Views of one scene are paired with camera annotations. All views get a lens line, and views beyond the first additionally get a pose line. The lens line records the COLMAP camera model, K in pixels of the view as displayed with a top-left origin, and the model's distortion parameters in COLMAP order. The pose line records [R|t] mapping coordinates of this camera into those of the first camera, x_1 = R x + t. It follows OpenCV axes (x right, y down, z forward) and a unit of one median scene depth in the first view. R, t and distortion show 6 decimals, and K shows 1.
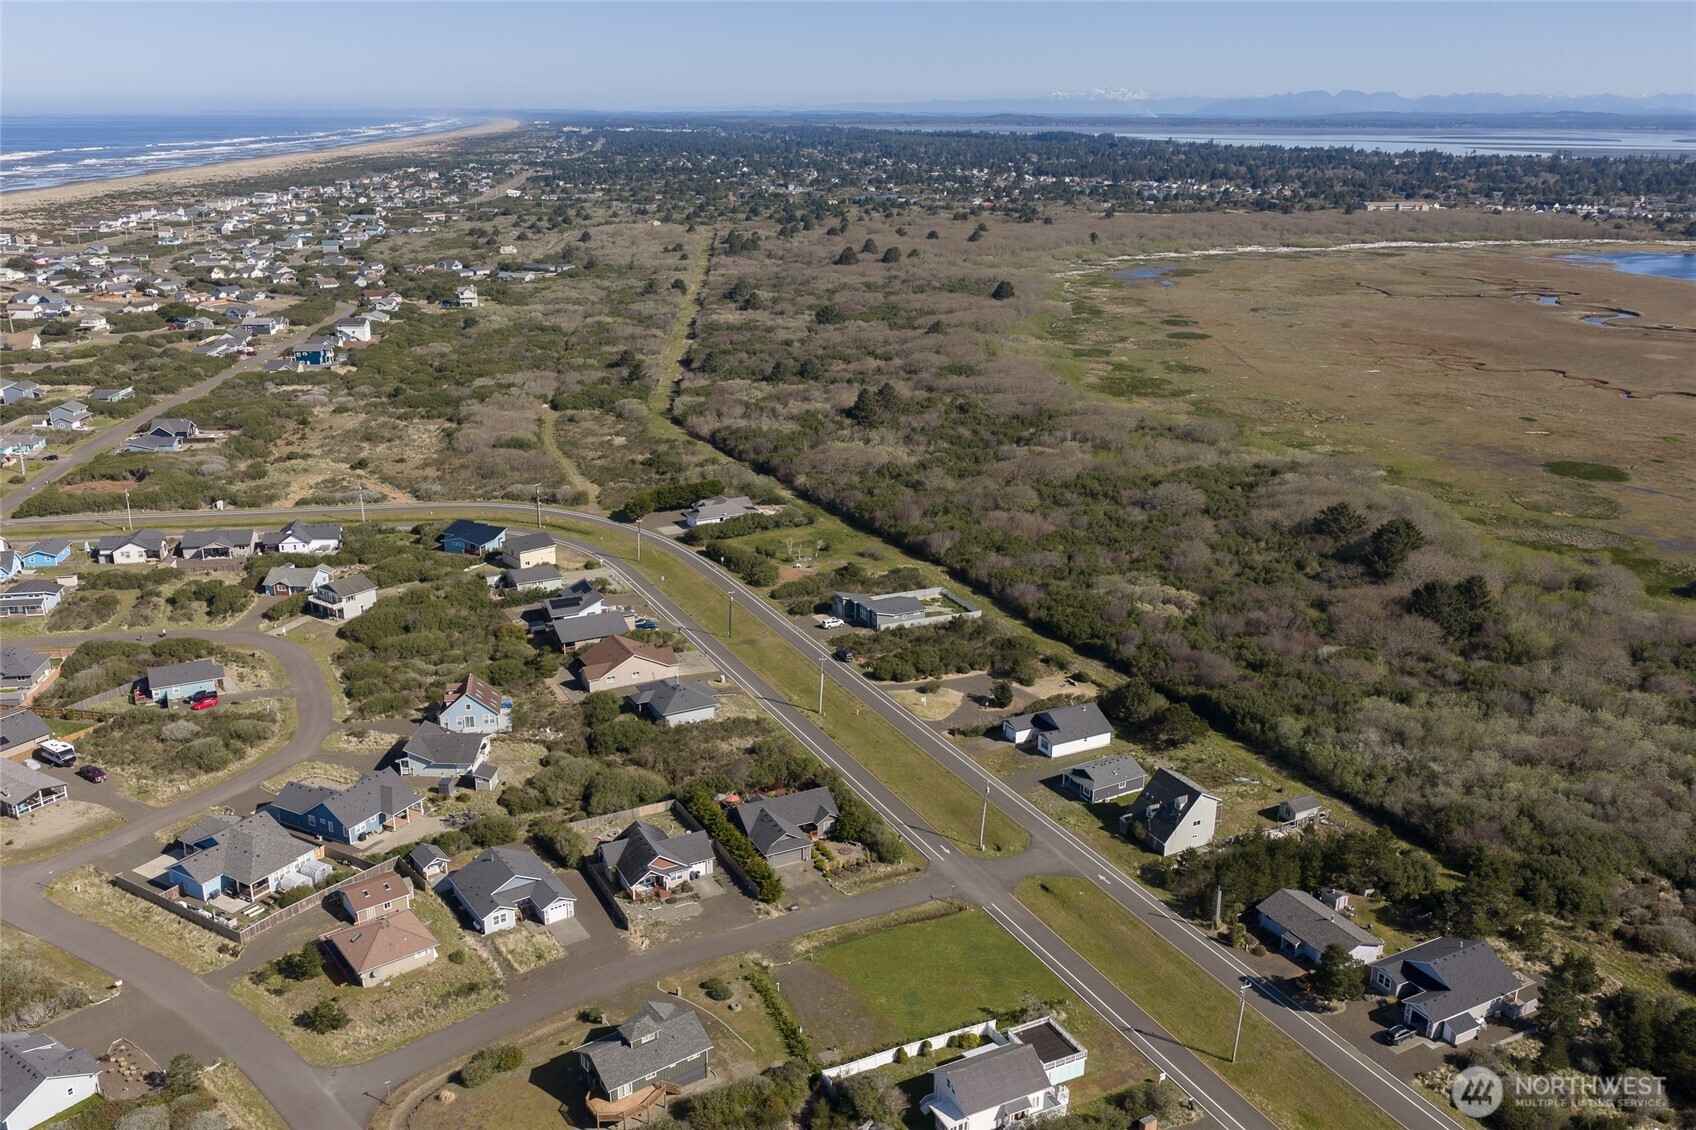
lens RADIAL K [[1397.9, 0, 860.7], [0, 1397.9, 567.2], [0, 0, 1]] dist [0.021865, -0.035626]
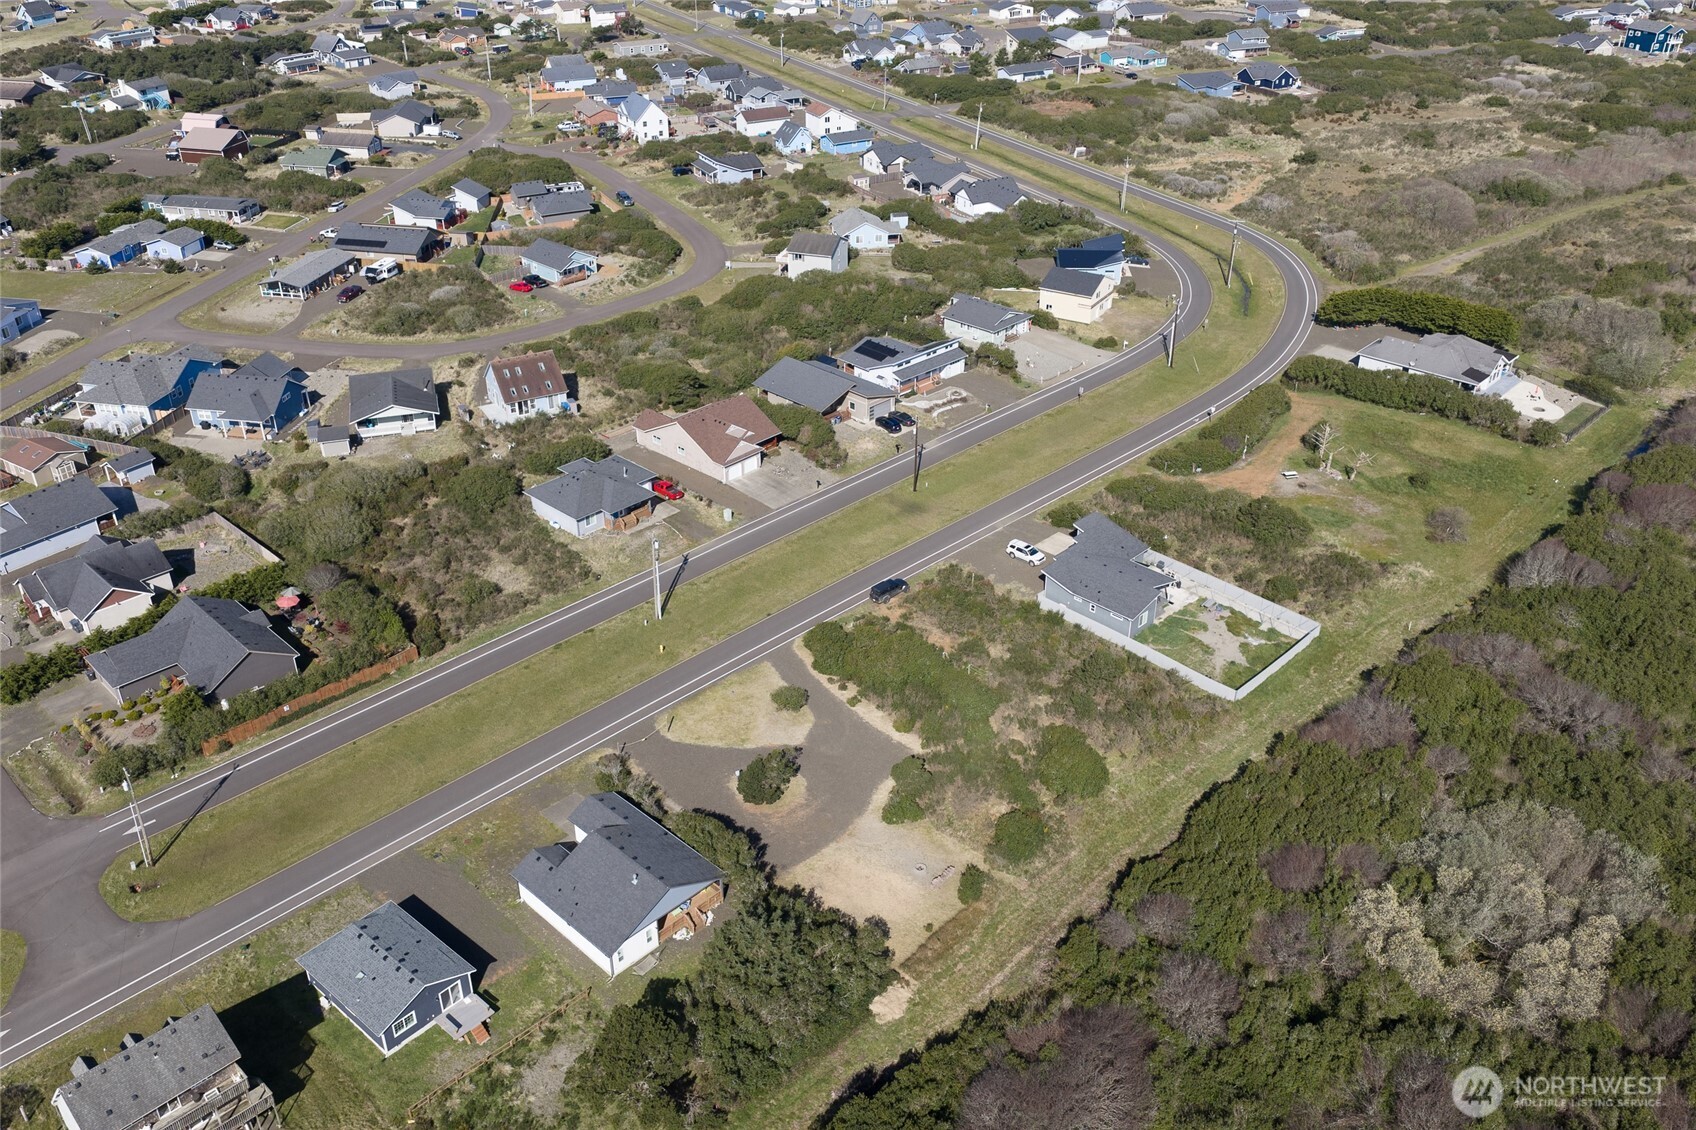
lens RADIAL K [[1397.9, 0, 860.7], [0, 1397.9, 567.2], [0, 0, 1]] dist [0.021865, -0.035626]
pose [[0.312600, 0.472915, -0.823792, 0.372868], [-0.289837, 0.873384, 0.391402, -0.135999], [0.904586, 0.116413, 0.410088, 0.637724]]
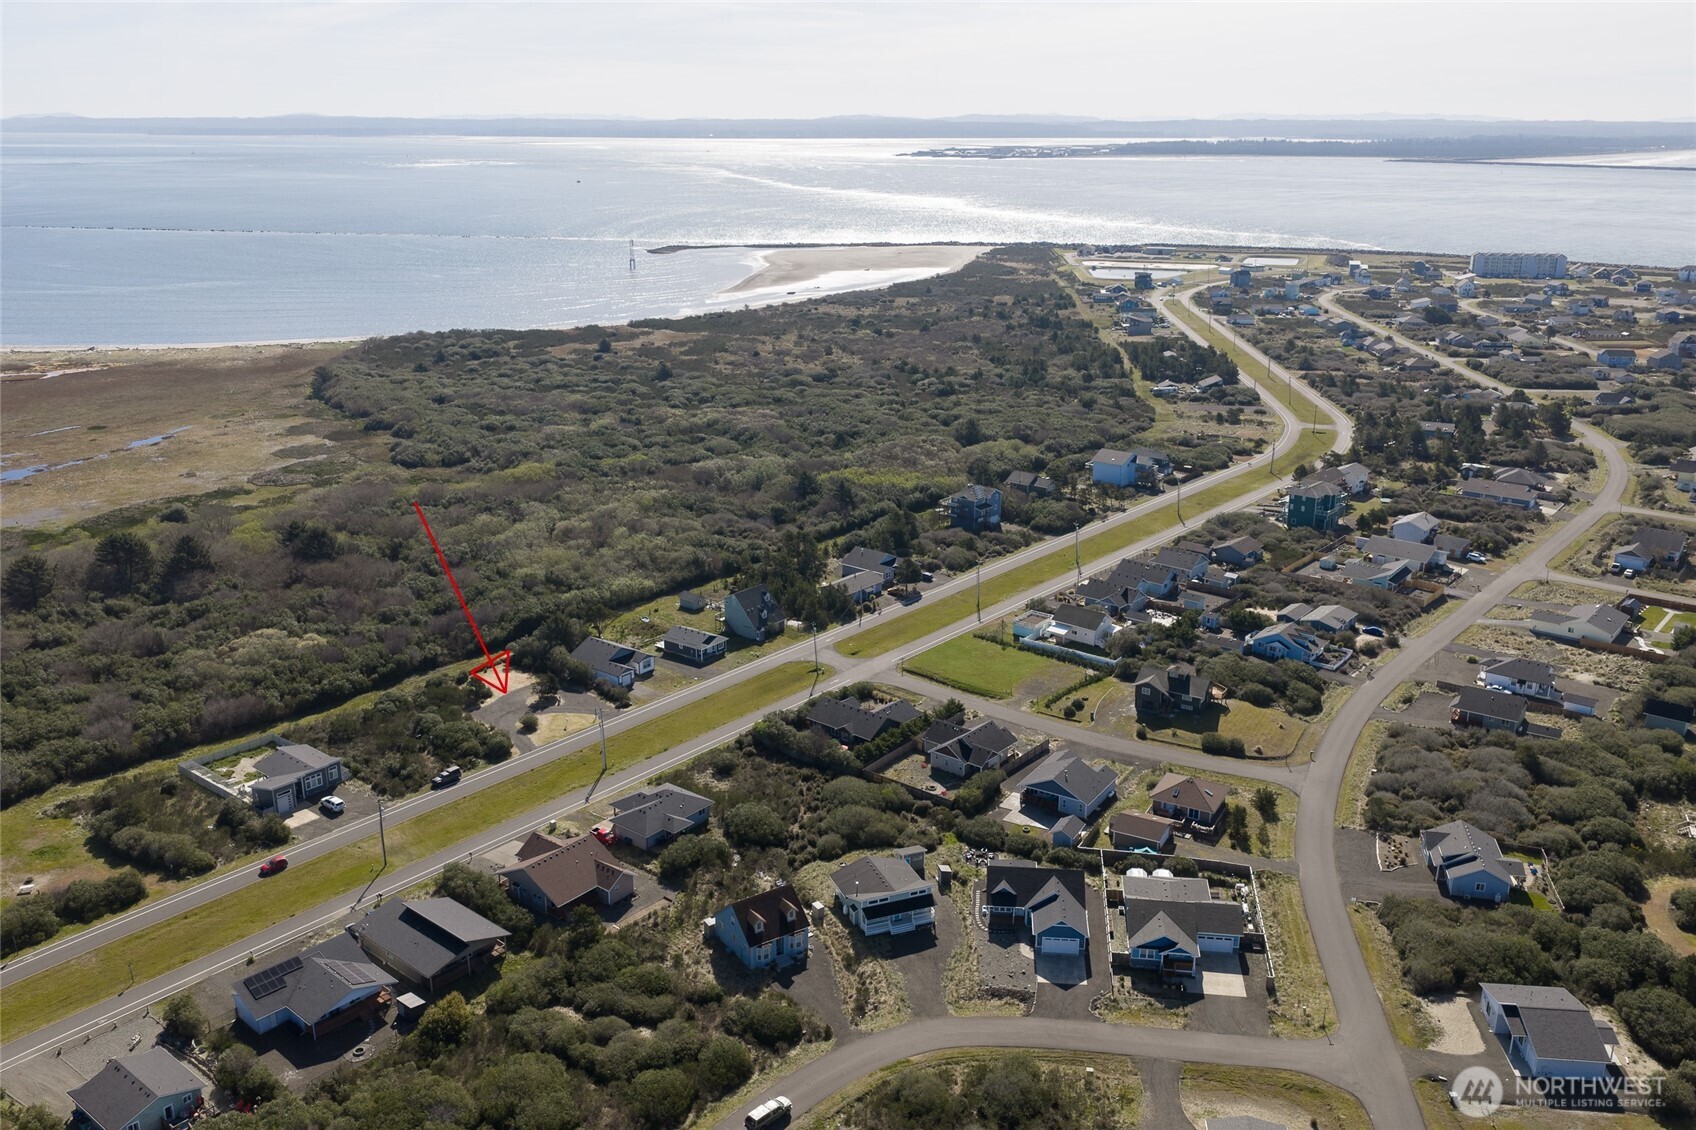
lens RADIAL K [[1397.9, 0, 860.7], [0, 1397.9, 567.2], [0, 0, 1]] dist [0.021865, -0.035626]
pose [[-0.387800, -0.285544, 0.876399, -0.672683], [0.281609, 0.868641, 0.407626, -0.265094], [-0.877672, 0.404879, -0.256447, 0.796271]]
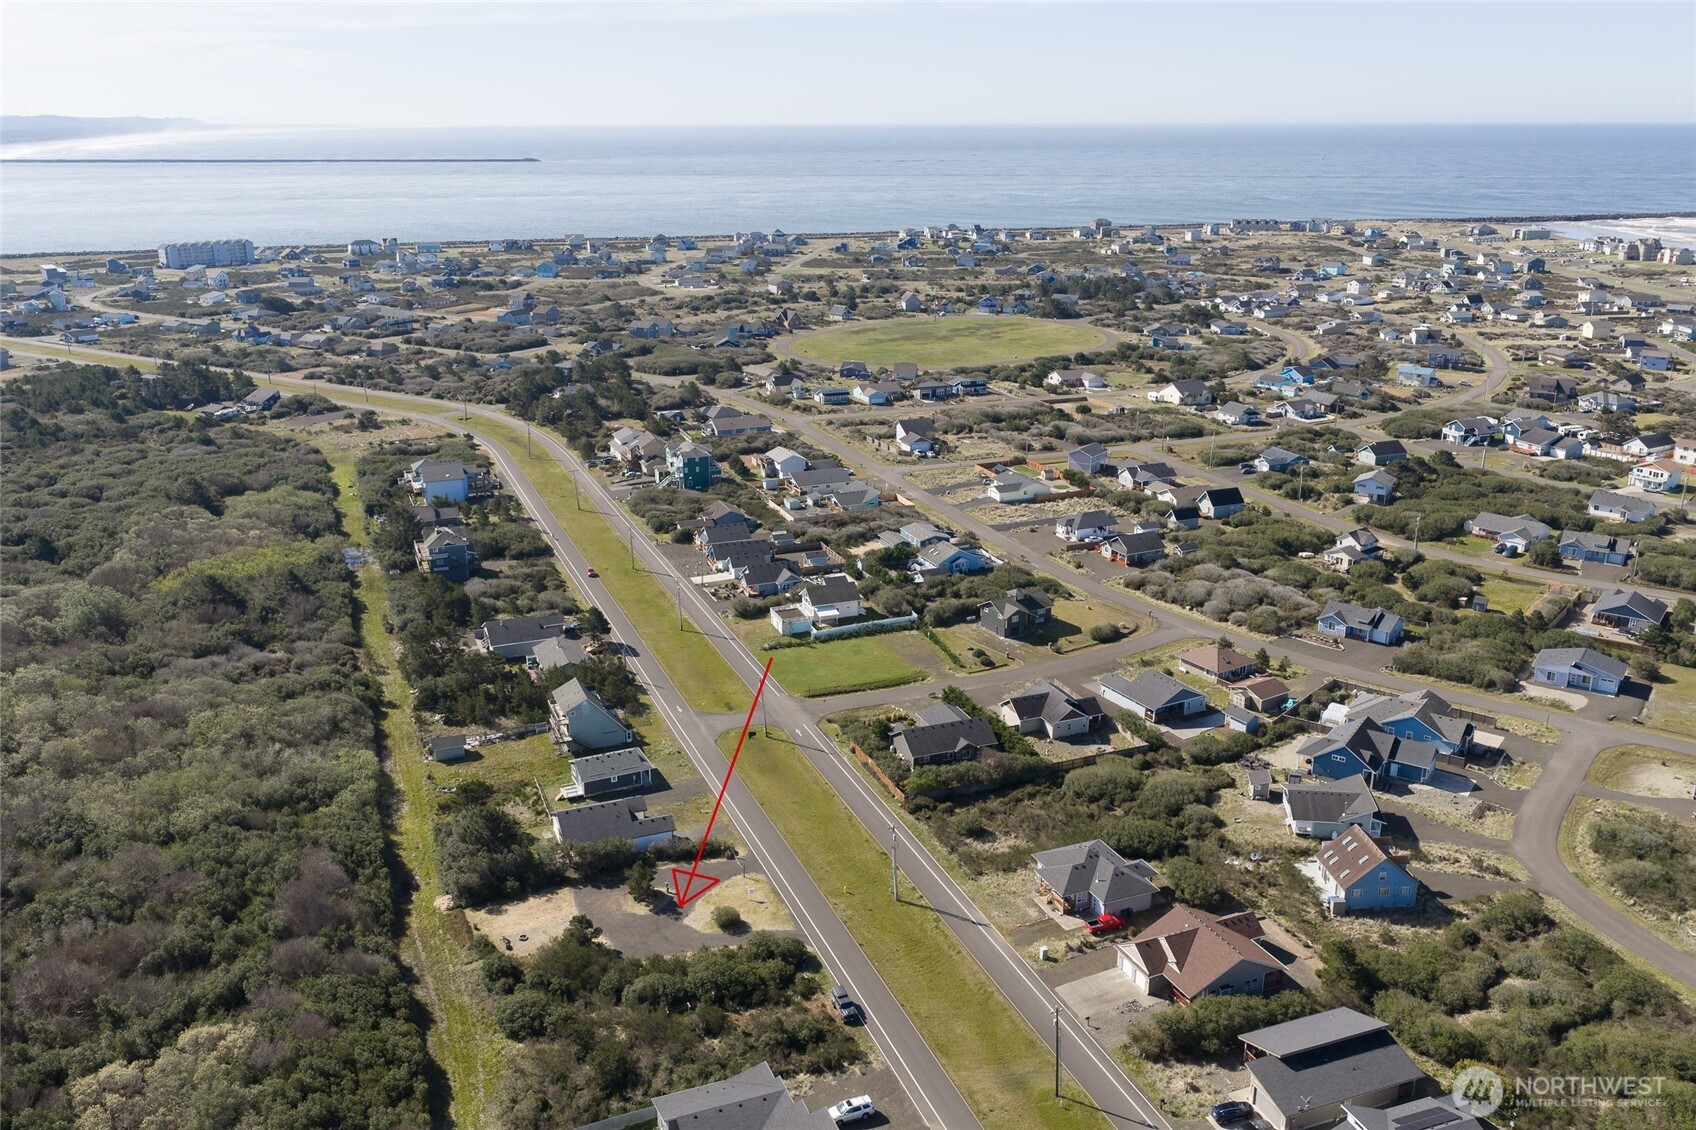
lens RADIAL K [[1398.1, 0, 856.2], [0, 1398.1, 562.3], [0, 0, 1]] dist [0.025156, -0.040213]
pose [[-0.994894, -0.034993, 0.094665, -0.054797], [0.026821, 0.812567, 0.582250, -0.356316], [-0.097296, 0.581816, -0.807480, 1.144894]]
